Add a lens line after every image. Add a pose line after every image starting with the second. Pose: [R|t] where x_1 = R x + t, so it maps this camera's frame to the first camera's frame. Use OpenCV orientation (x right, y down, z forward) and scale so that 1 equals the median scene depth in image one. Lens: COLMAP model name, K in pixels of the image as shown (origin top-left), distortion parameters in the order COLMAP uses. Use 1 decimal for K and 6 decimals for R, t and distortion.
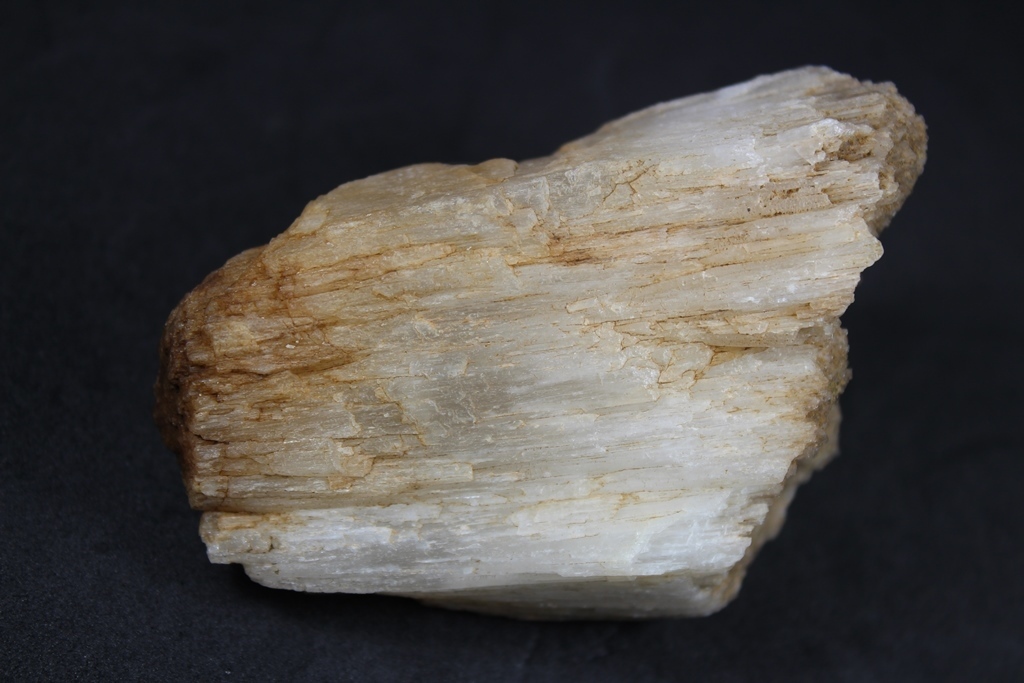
lens RADIAL K [[2178.6, 0, 512.0], [0, 2178.6, 341.5], [0, 0, 1]] dist [0.000371, -0.071321]
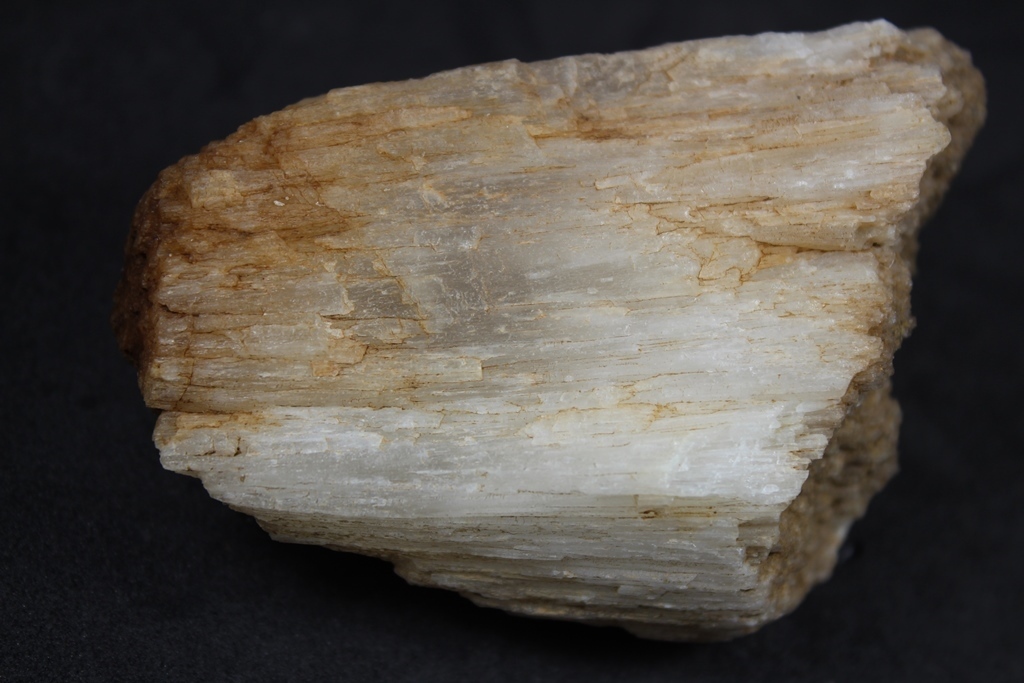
lens RADIAL K [[2178.6, 0, 512.0], [0, 2178.6, 341.5], [0, 0, 1]] dist [0.000371, -0.071321]
pose [[0.999336, 0.033805, 0.013560, -0.018248], [-0.025888, 0.921110, -0.388442, 0.382781], [-0.025622, 0.387833, 0.921374, 0.212557]]
